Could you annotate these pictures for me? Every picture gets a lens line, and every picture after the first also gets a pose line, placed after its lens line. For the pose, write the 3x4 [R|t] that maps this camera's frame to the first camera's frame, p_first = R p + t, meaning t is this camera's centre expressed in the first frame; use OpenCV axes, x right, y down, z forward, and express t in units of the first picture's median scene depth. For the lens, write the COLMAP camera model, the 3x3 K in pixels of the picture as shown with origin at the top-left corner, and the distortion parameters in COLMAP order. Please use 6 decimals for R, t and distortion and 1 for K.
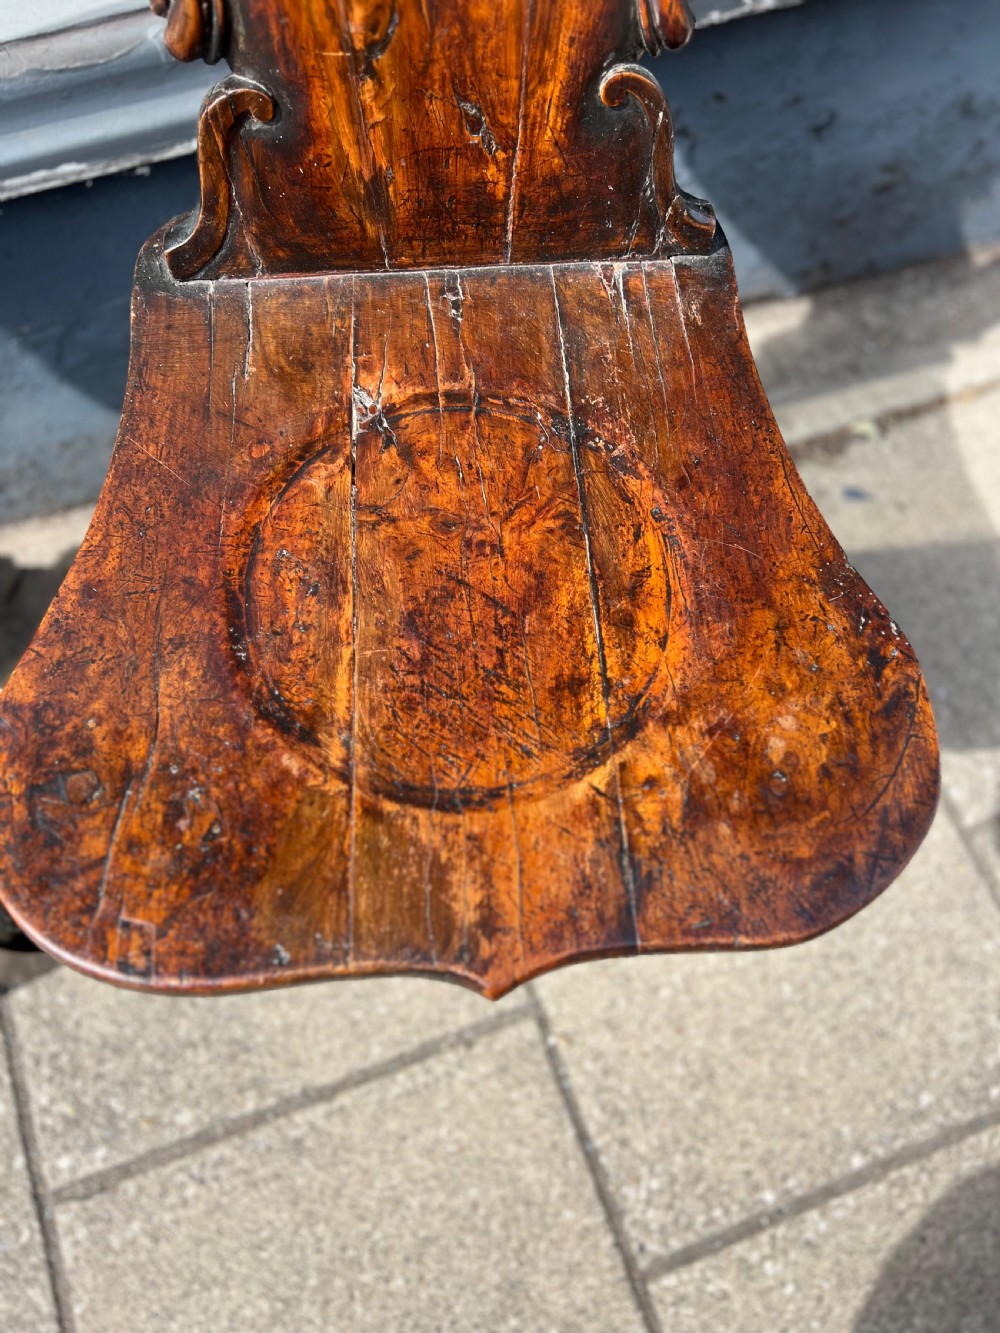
lens RADIAL K [[1012.0, 0, 497.1], [0, 1012.0, 662.9], [0, 0, 1]] dist [0.054031, -0.065030]
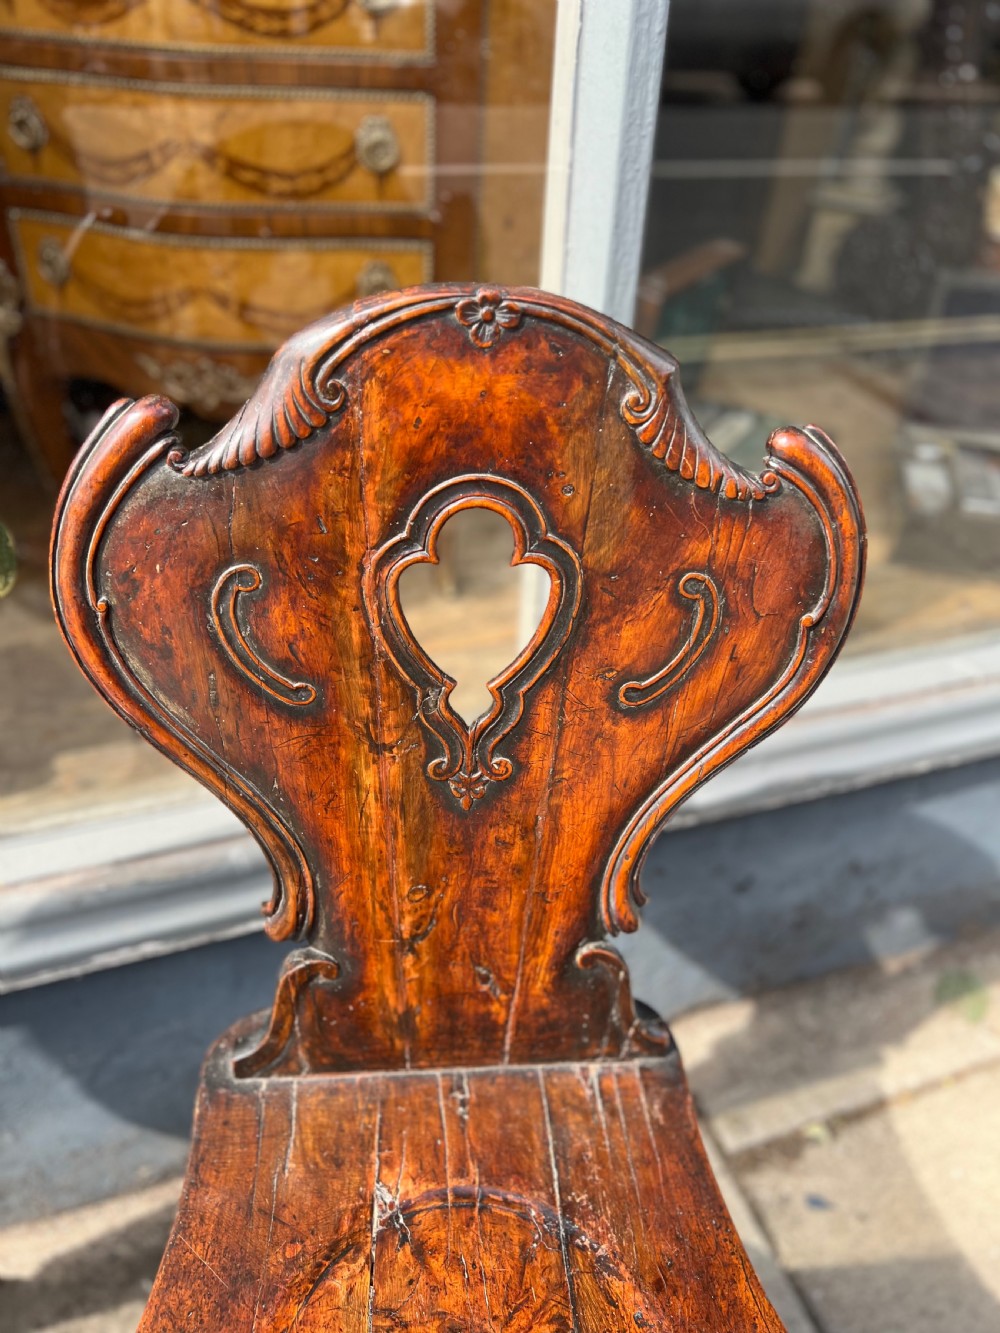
lens RADIAL K [[1012.0, 0, 497.9], [0, 1012.0, 676.1], [0, 0, 1]] dist [0.054031, -0.065030]
pose [[0.998991, 0.029654, 0.033724, -0.038534], [-0.008150, 0.858227, -0.513206, -0.113655], [-0.044162, 0.512413, 0.857603, -0.221170]]
